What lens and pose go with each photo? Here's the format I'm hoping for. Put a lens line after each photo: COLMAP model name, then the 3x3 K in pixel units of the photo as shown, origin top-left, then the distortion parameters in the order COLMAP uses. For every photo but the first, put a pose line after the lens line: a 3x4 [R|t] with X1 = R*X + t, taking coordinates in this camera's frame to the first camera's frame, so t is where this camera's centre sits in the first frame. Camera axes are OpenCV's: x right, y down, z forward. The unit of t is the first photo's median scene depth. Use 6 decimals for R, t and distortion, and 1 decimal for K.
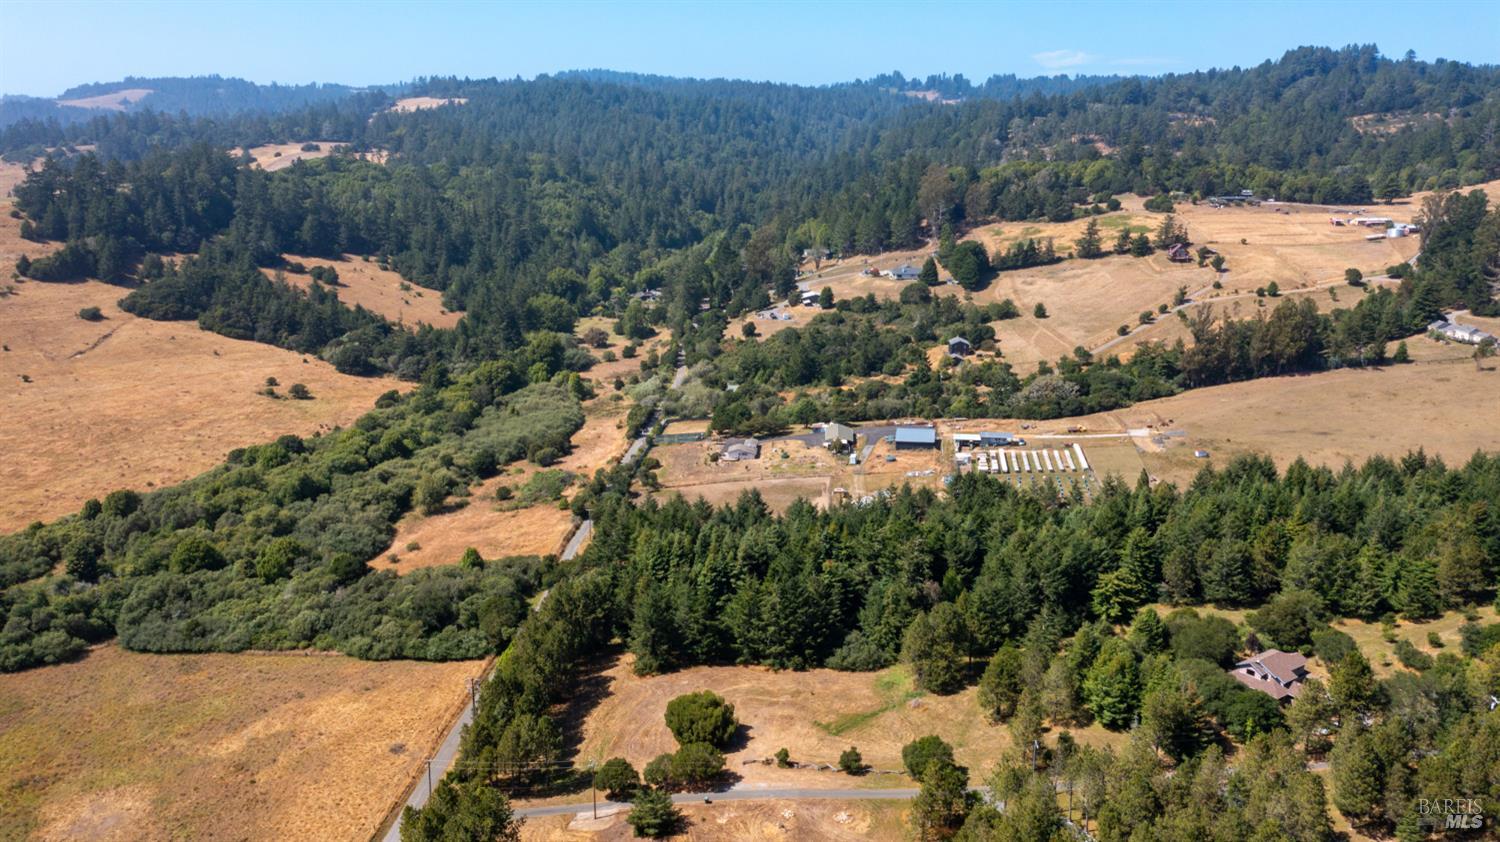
lens RADIAL K [[1177.2, 0, 750.0], [0, 1177.2, 421.0], [0, 0, 1]] dist [-0.013817, 0.002255]
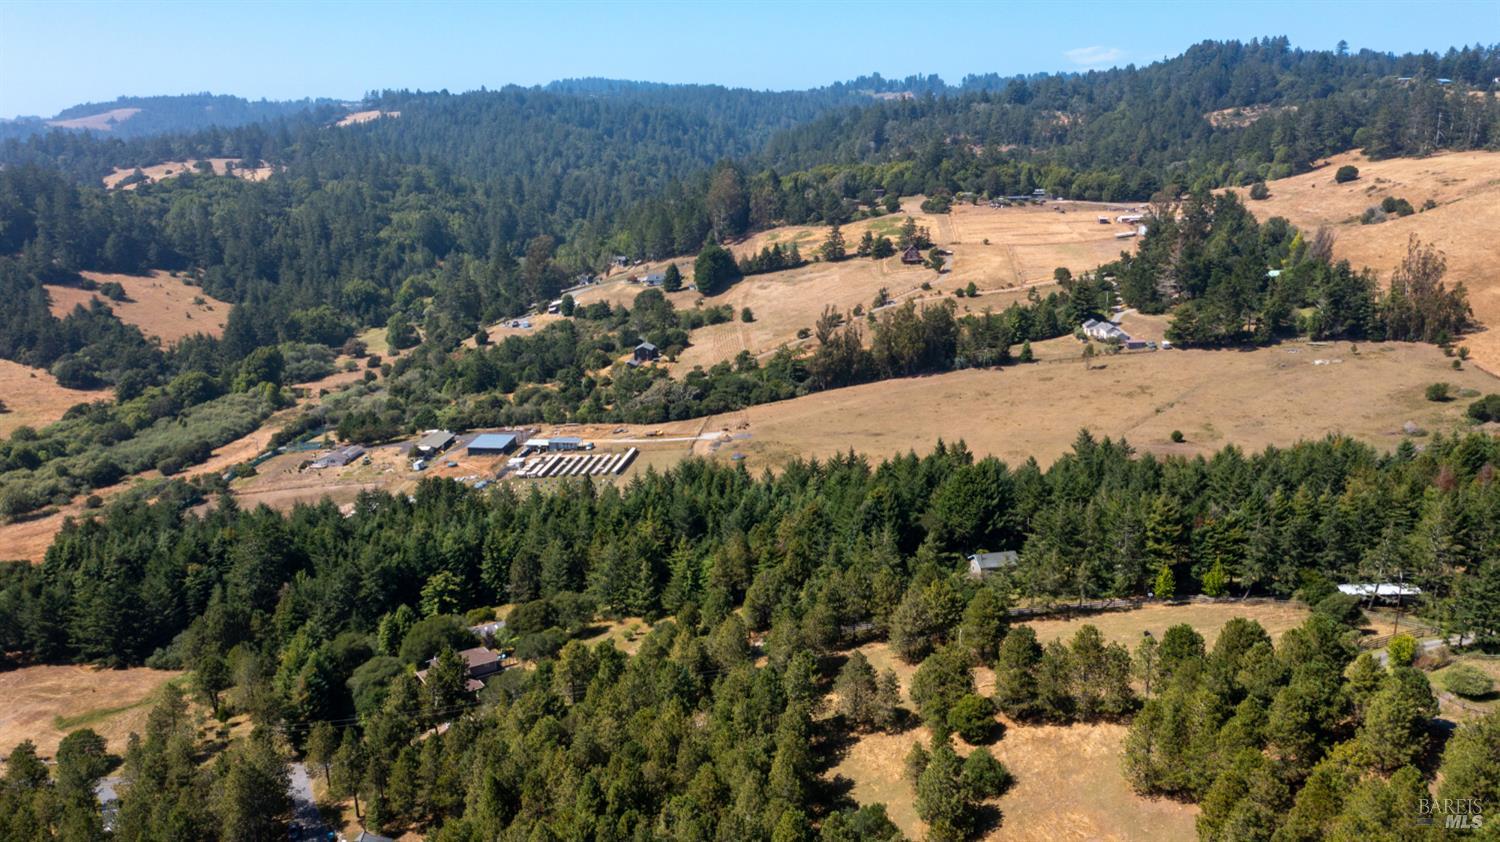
lens RADIAL K [[1181.9, 0, 750.0], [0, 1181.9, 421.0], [0, 0, 1]] dist [-0.015380, -0.000378]
pose [[0.999238, -0.012703, -0.036906, 0.265805], [0.012559, 0.999913, -0.004127, 0.001133], [0.036955, 0.003661, 0.999310, -0.010527]]
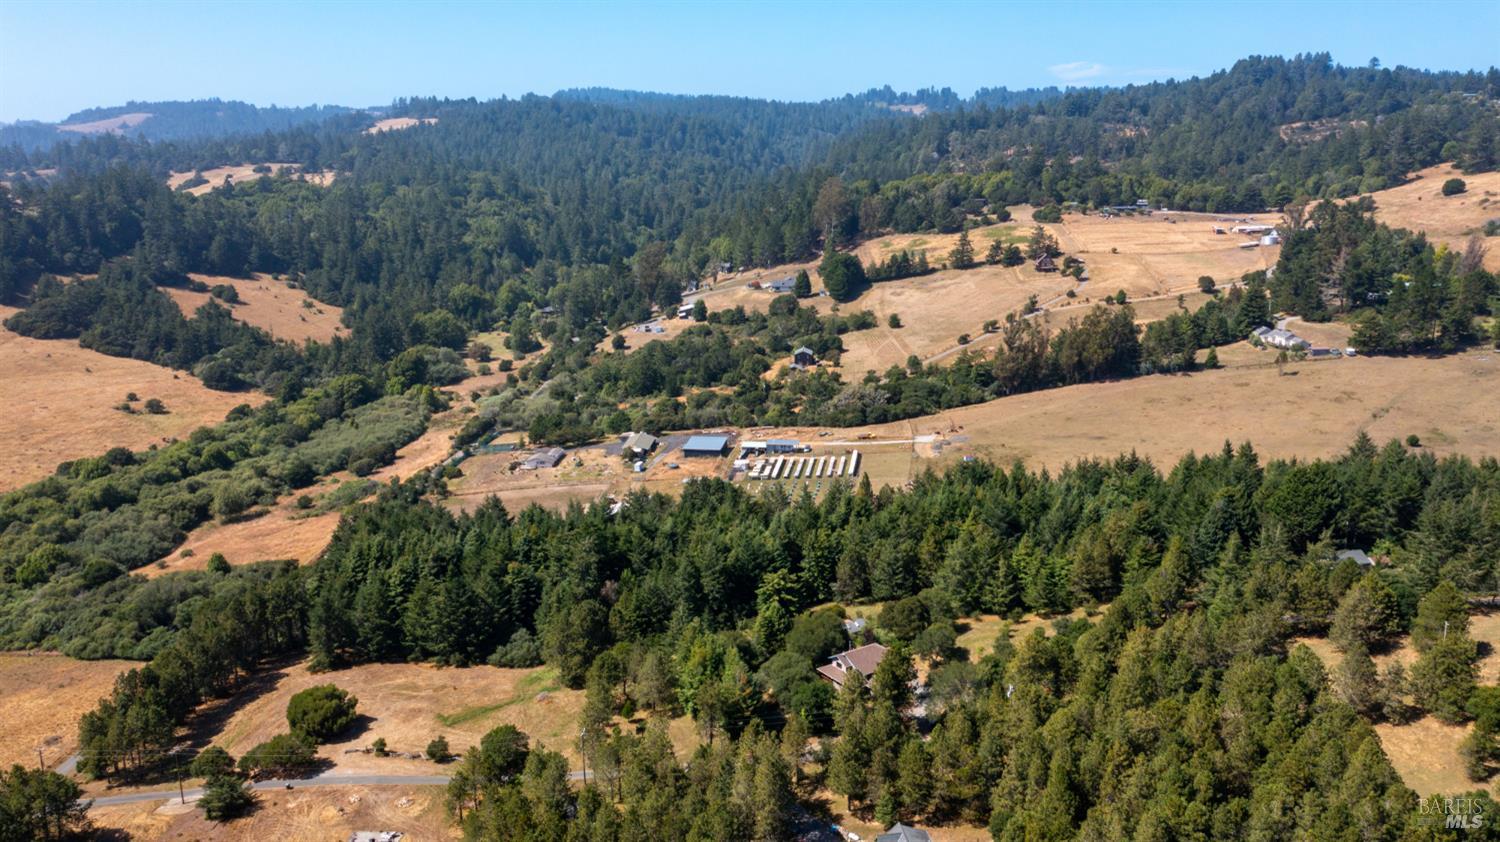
lens RADIAL K [[1177.2, 0, 750.0], [0, 1177.2, 421.0], [0, 0, 1]] dist [-0.013817, 0.002255]
pose [[0.999769, -0.008013, -0.019933, 0.131803], [0.007764, 0.999891, -0.012531, 0.003951], [0.020031, 0.012373, 0.999723, -0.015226]]
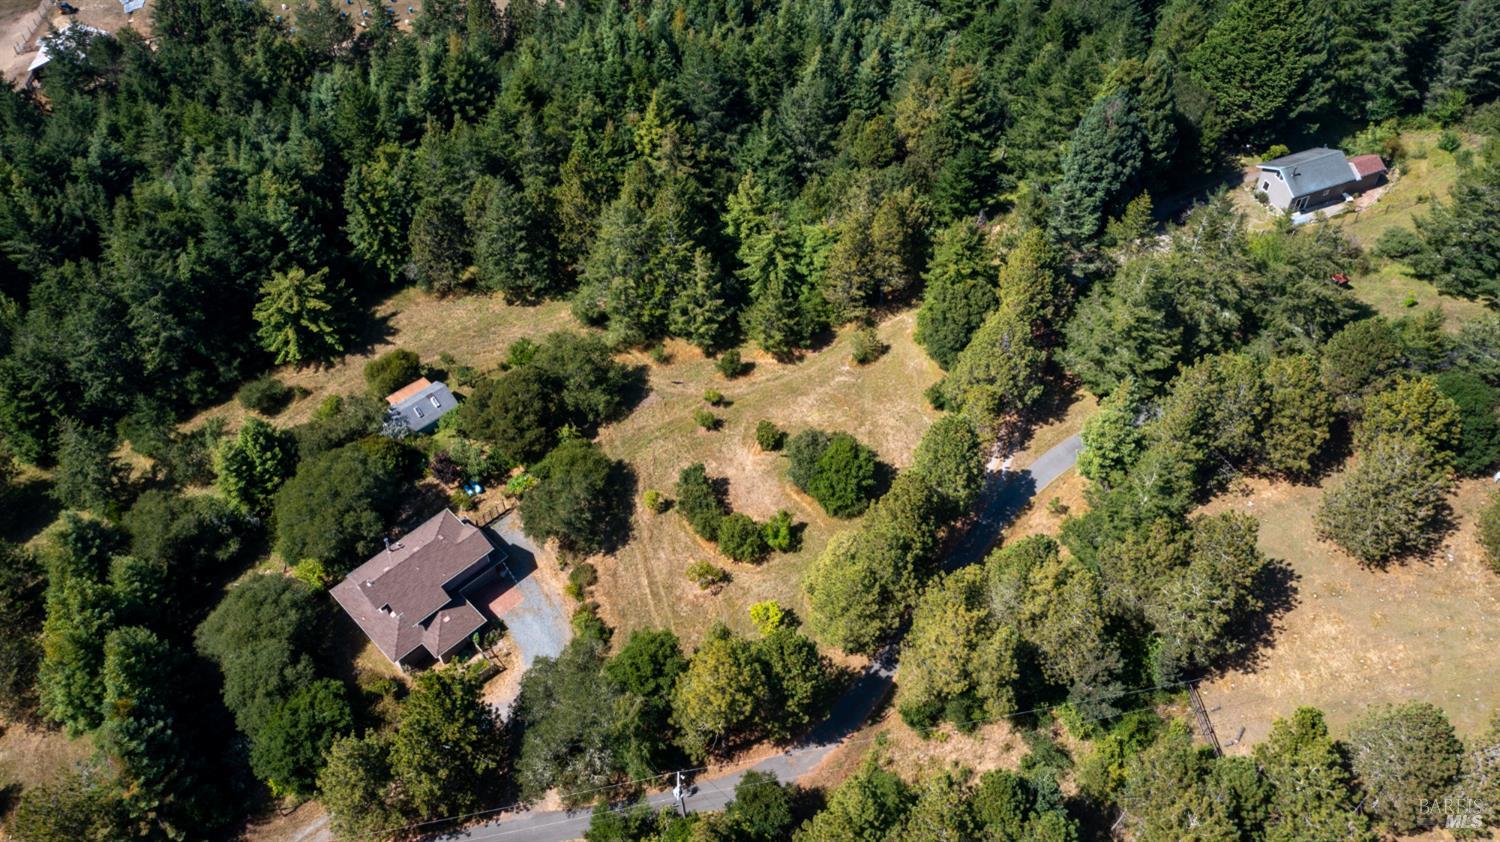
lens RADIAL K [[1177.2, 0, 750.0], [0, 1177.2, 421.0], [0, 0, 1]] dist [-0.013817, 0.002255]
pose [[0.986201, -0.129967, 0.102546, 0.195559], [0.050024, 0.824410, 0.563779, -0.047099], [-0.157812, -0.550870, 0.819535, 0.210222]]
